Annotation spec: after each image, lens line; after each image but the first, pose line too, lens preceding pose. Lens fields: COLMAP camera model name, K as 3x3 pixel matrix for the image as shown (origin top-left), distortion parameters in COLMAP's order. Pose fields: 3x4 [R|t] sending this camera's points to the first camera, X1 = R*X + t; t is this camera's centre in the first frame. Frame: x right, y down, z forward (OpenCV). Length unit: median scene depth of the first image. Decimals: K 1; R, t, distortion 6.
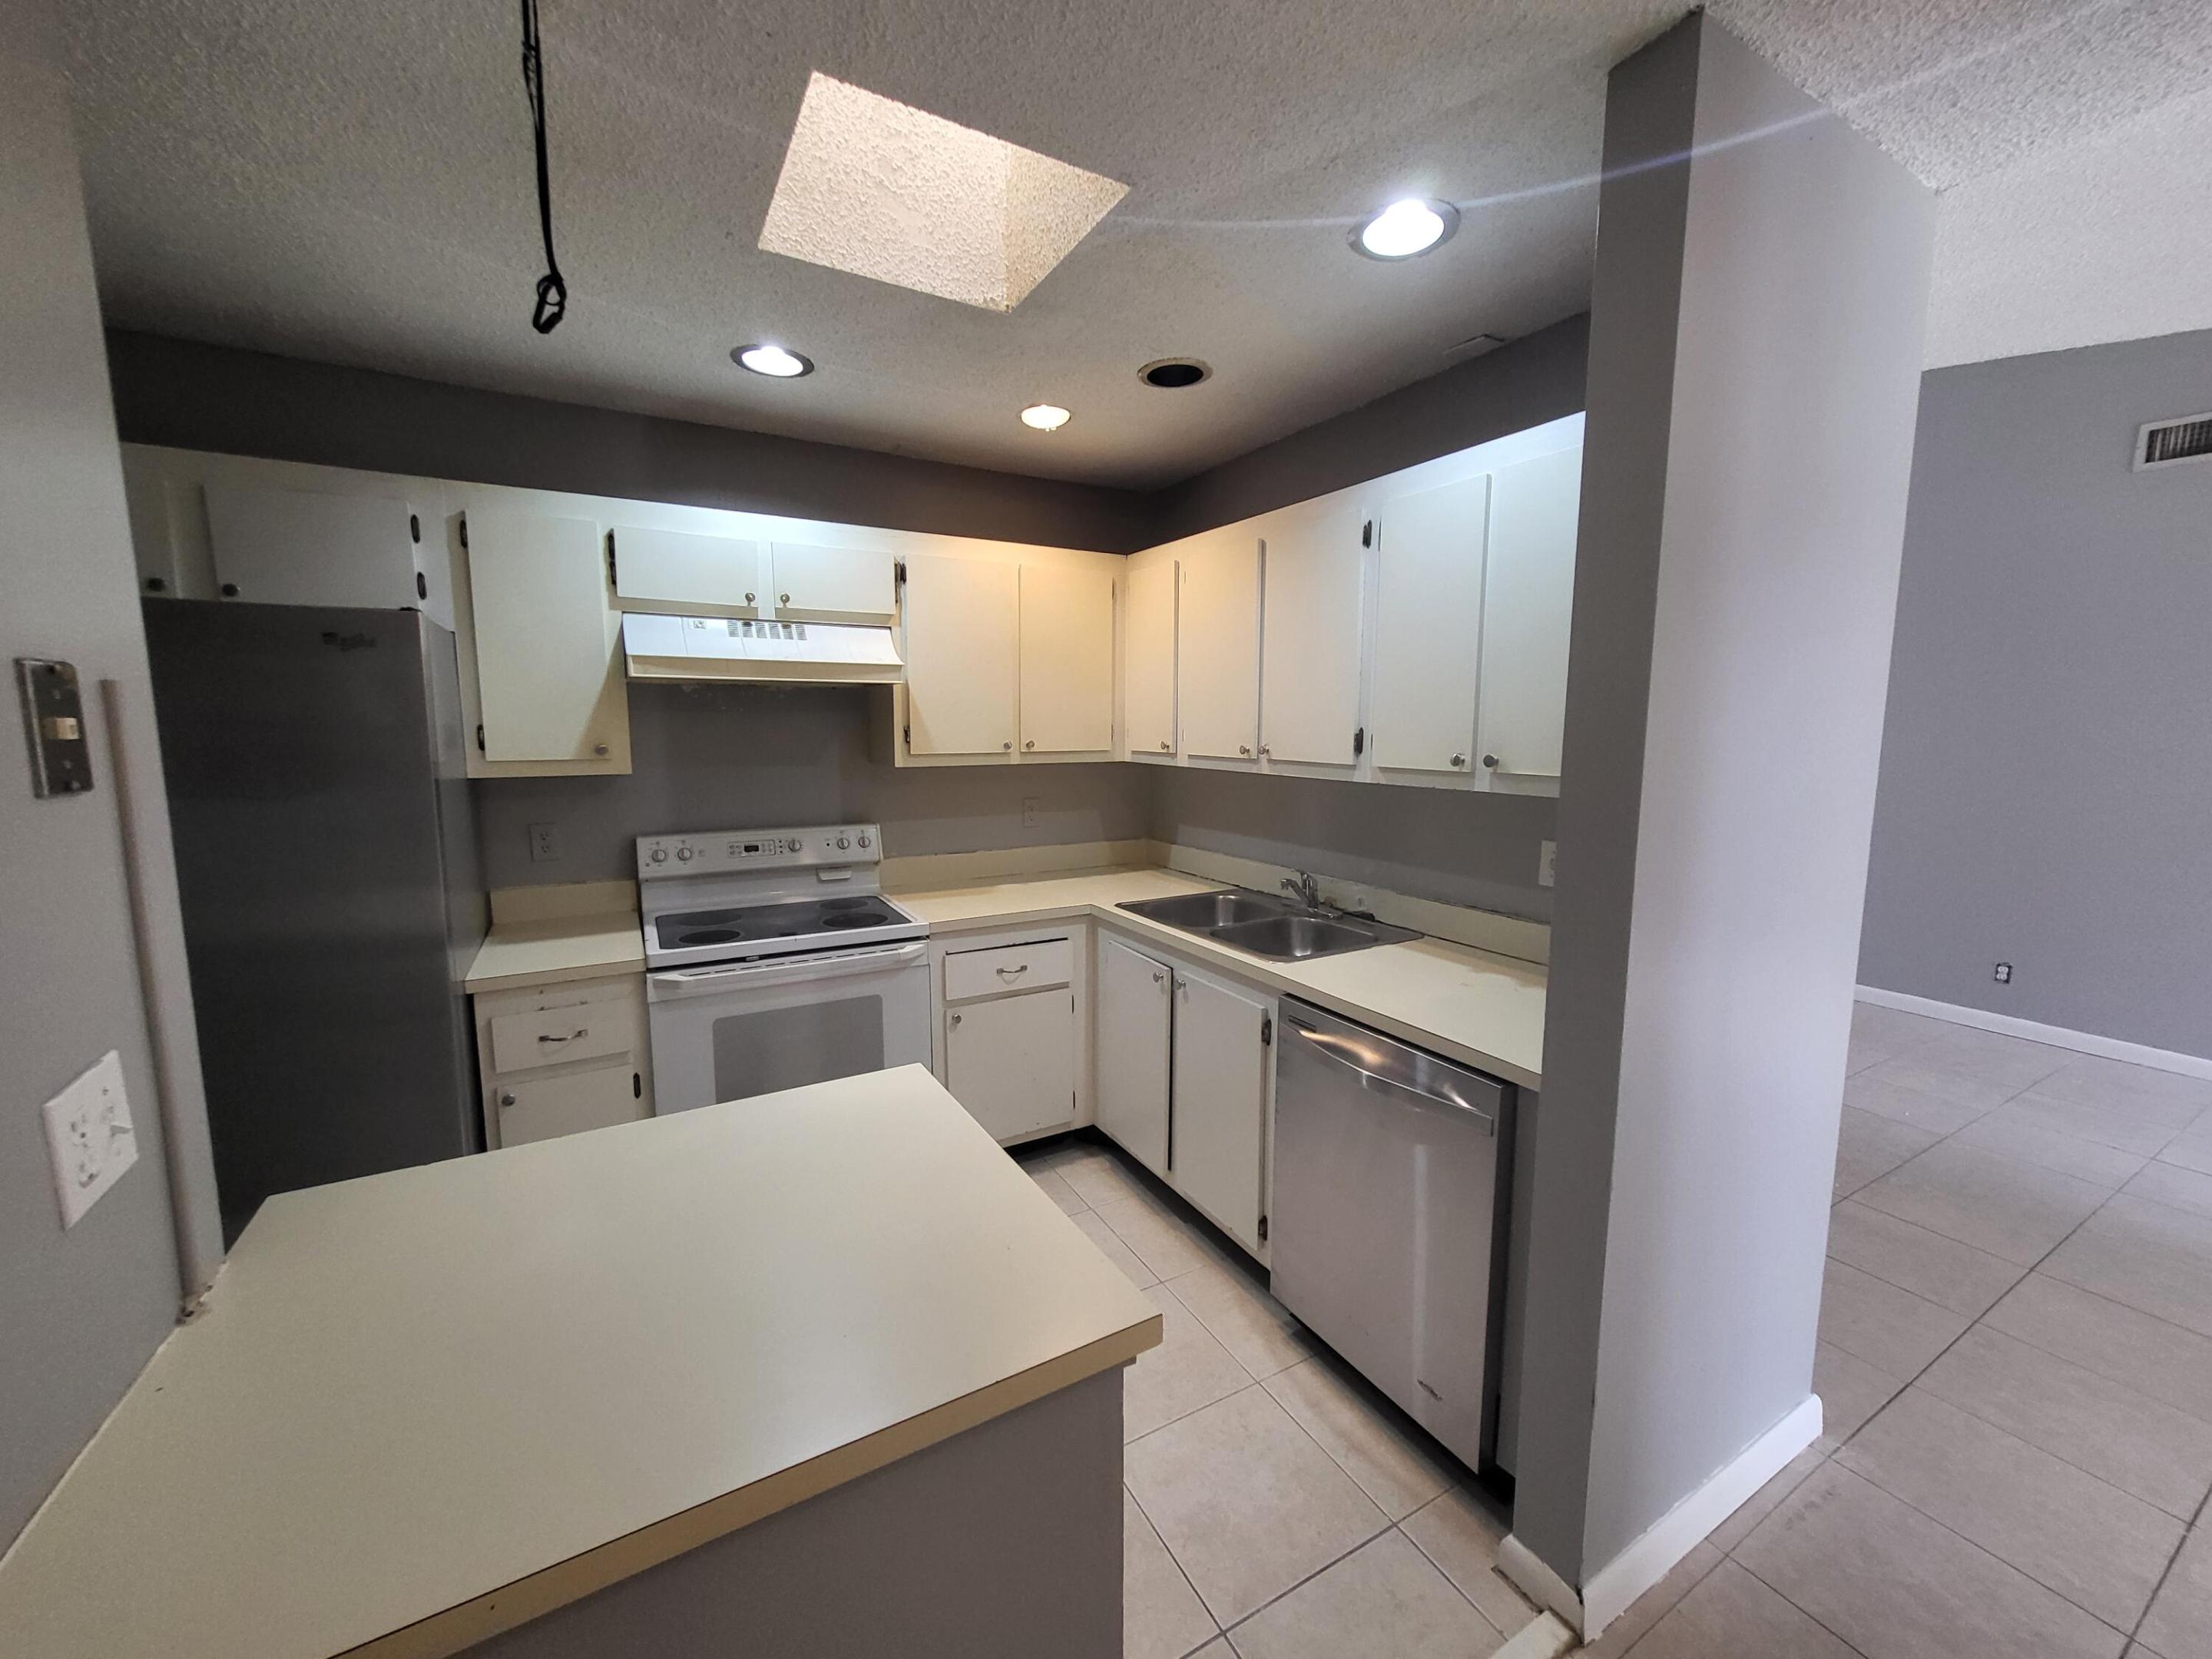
lens RADIAL K [[866.9, 0, 1105.8], [0, 866.9, 829.8], [0, 0, 1]] dist [0.000117, -0.000638]
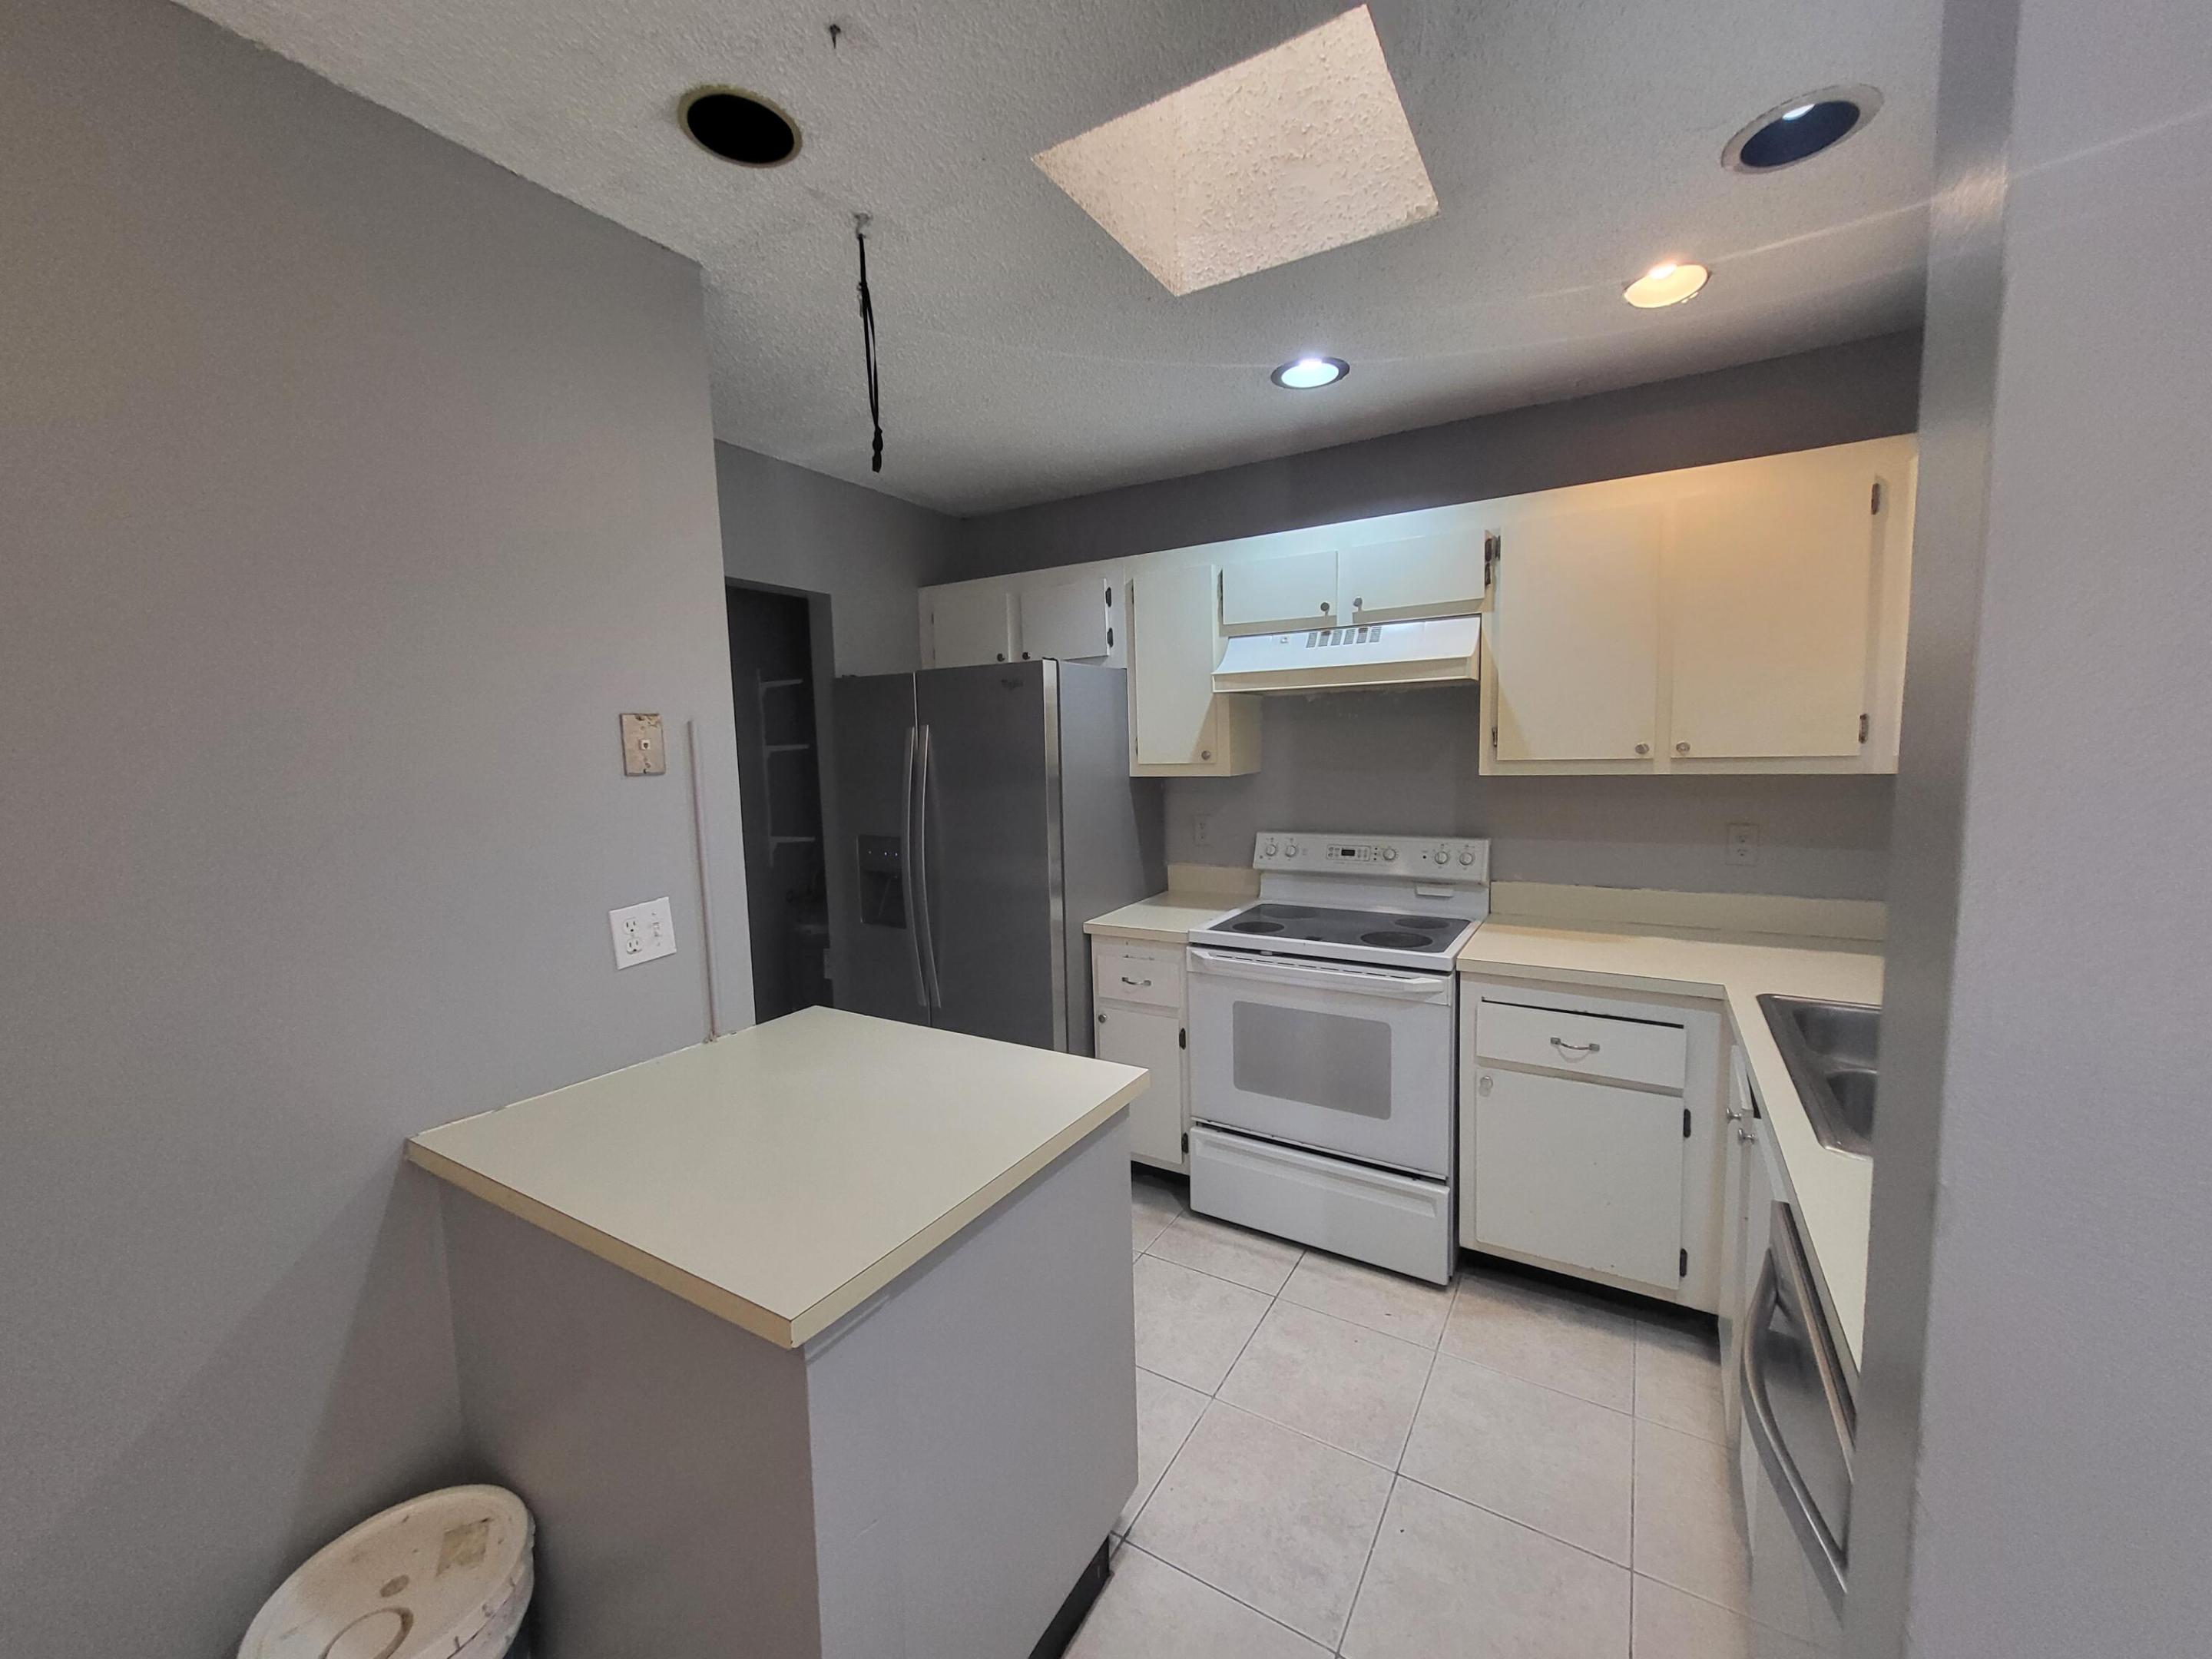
lens RADIAL K [[866.9, 0, 1104.6], [0, 866.9, 828.9], [0, 0, 1]] dist [0.000117, -0.000638]
pose [[0.476584, 0.072845, -0.876106, 0.375969], [-0.080947, 0.995964, 0.038778, -0.024532], [0.875394, 0.052437, 0.480557, 0.286341]]
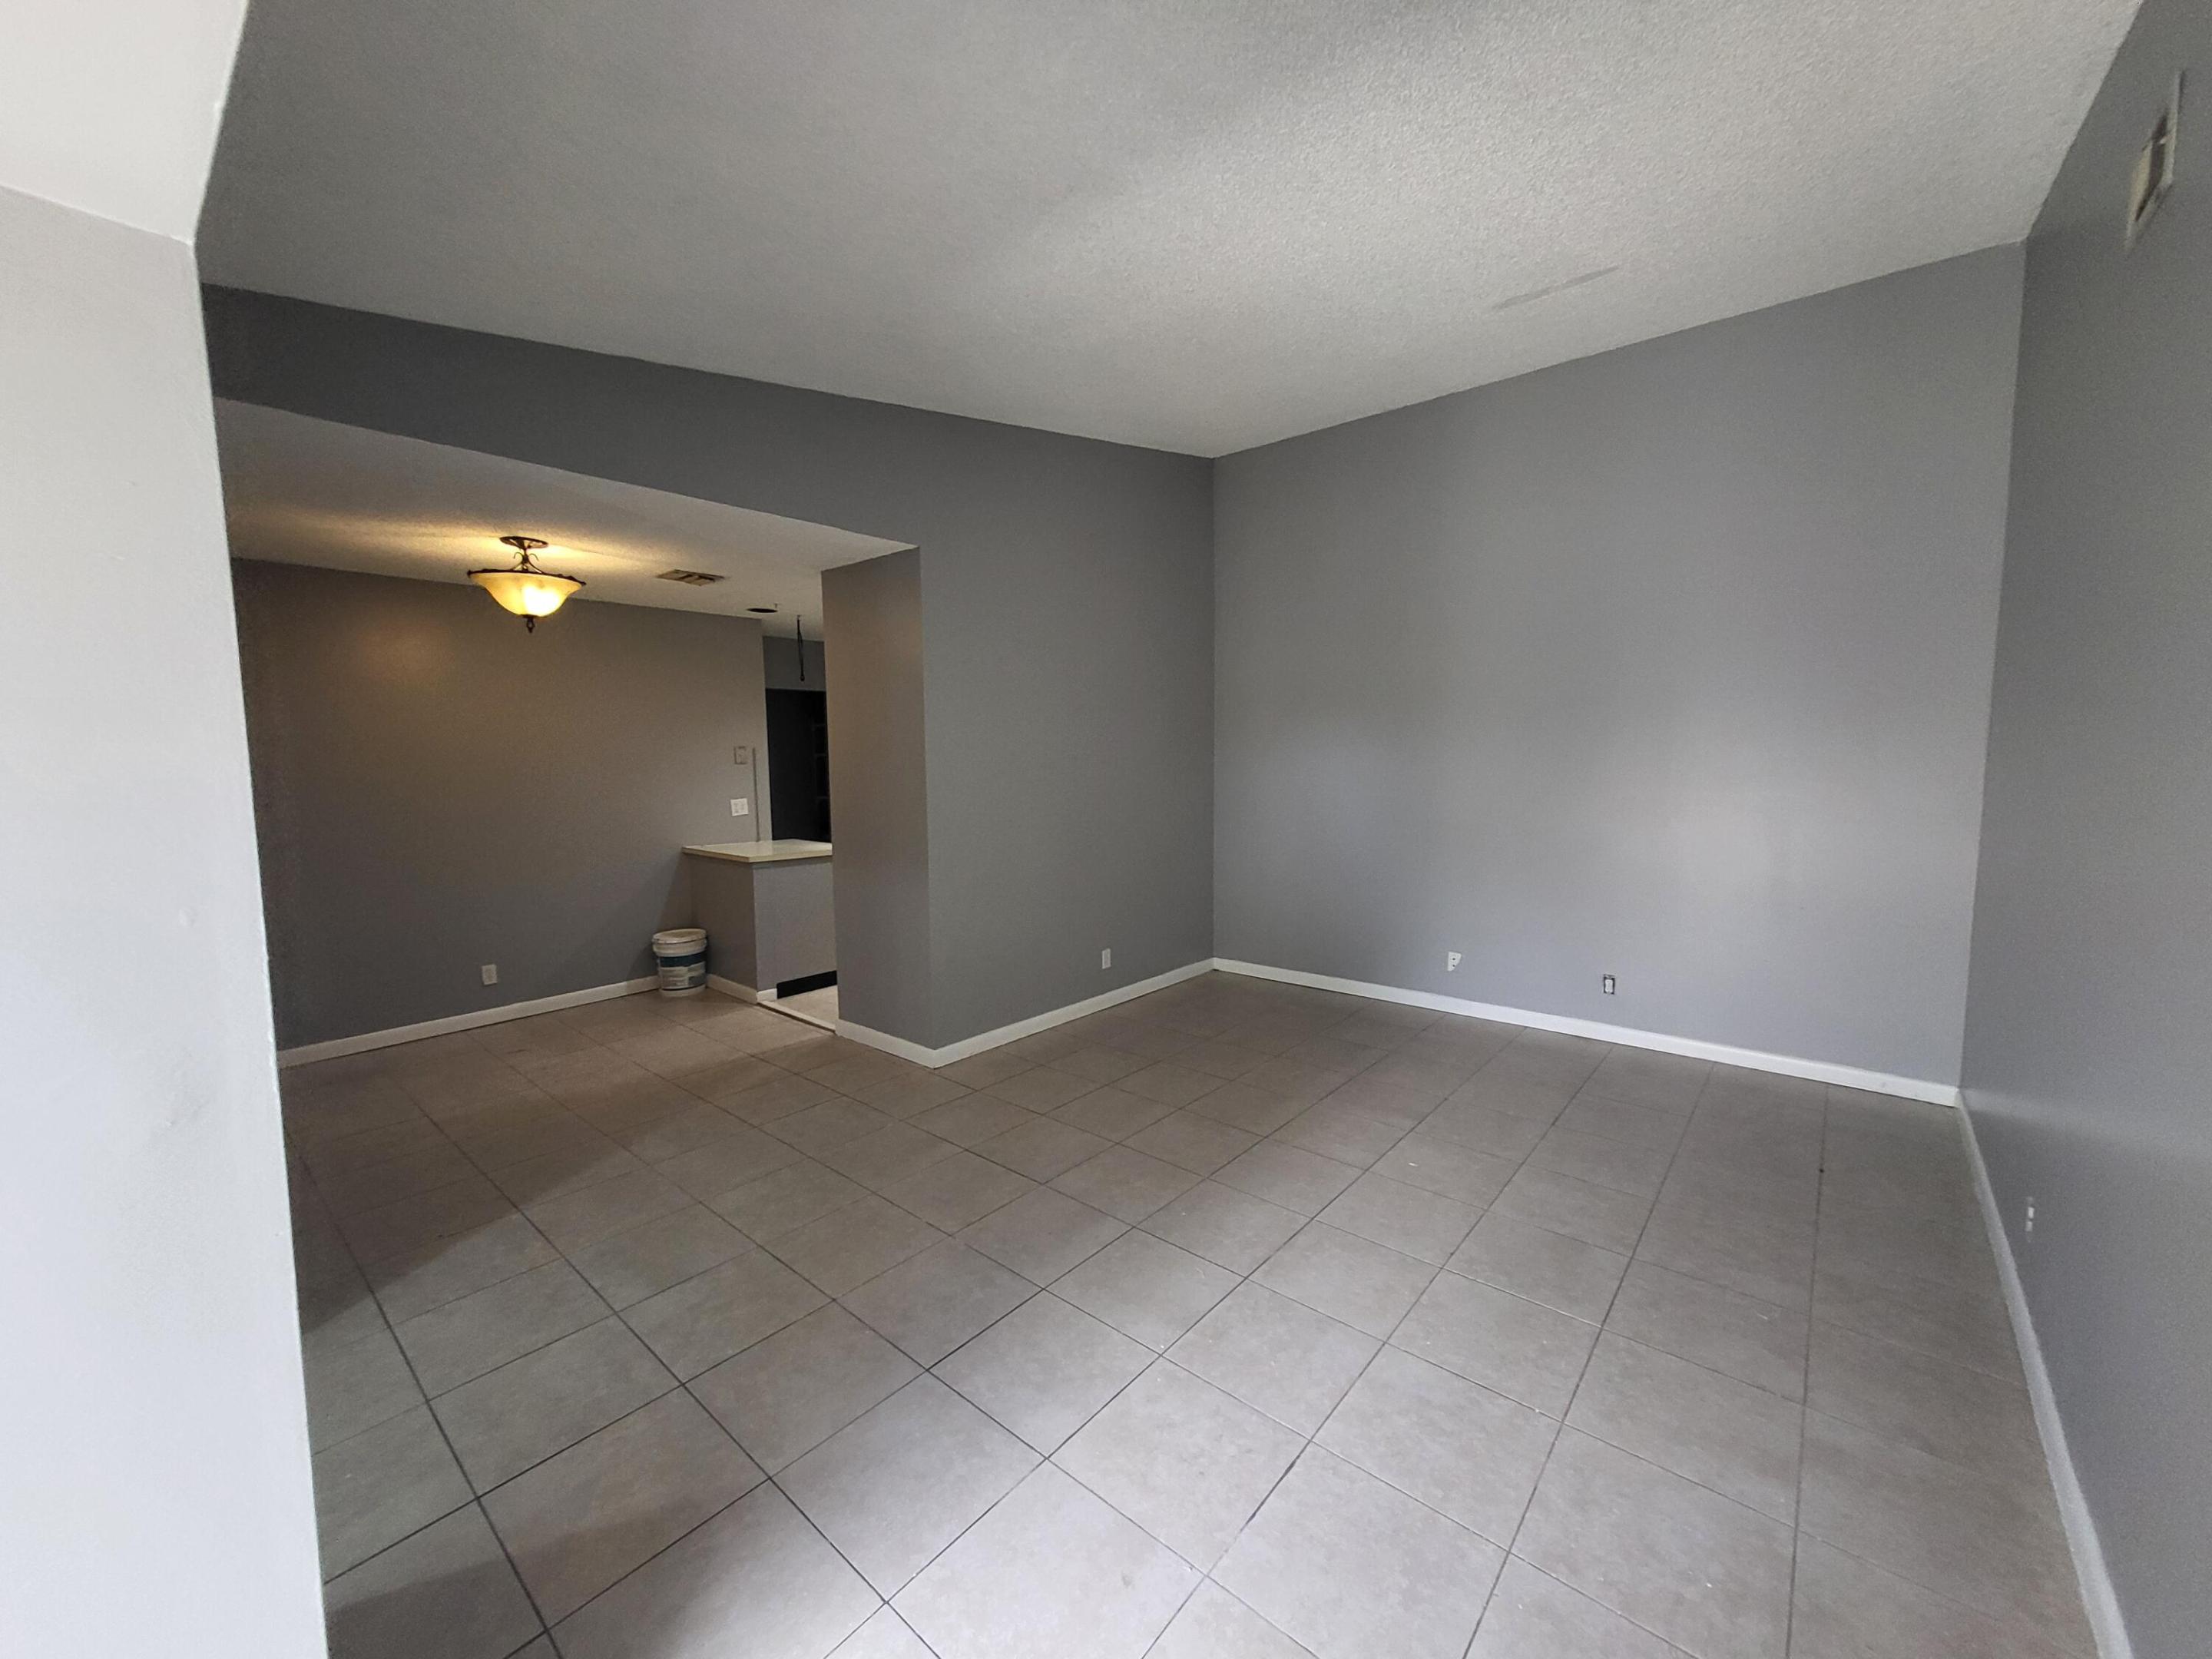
lens RADIAL K [[866.9, 0, 1104.4], [0, 866.9, 823.6], [0, 0, 1]] dist [0.000117, -0.000638]
pose [[0.337530, 0.083754, -0.937581, 2.118546], [-0.103313, 0.993313, 0.051540, -0.071355], [0.935628, 0.079468, 0.343926, 0.416266]]
